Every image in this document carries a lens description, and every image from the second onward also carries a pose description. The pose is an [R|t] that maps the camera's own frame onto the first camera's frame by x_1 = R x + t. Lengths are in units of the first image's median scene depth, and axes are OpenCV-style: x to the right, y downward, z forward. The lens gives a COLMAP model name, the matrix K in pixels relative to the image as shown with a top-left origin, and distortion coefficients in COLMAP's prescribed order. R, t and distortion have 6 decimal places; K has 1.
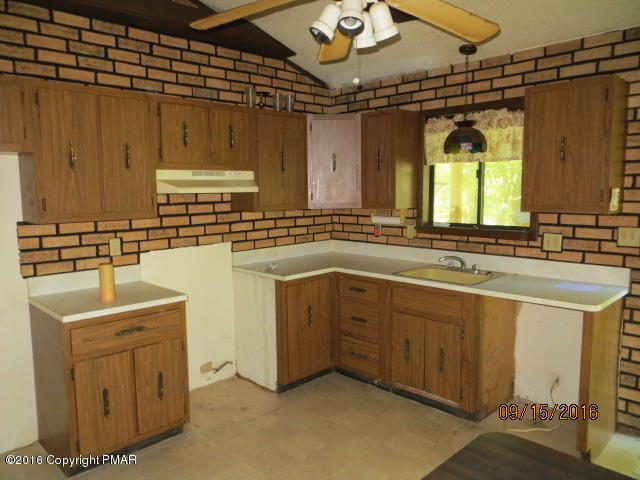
lens RADIAL K [[468.8, 0, 320.0], [0, 468.8, 240.0], [0, 0, 1]] dist [-0.028972, 0.002268]
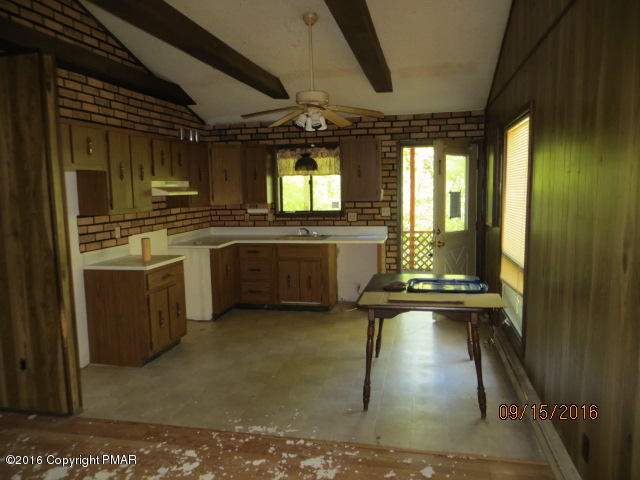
lens RADIAL K [[468.8, 0, 320.0], [0, 468.8, 240.0], [0, 0, 1]] dist [-0.028972, 0.002268]
pose [[0.841530, -0.068143, 0.535896, -0.648098], [0.072702, 0.997274, 0.012644, 0.063287], [-0.535296, 0.028320, 0.844190, -0.568096]]
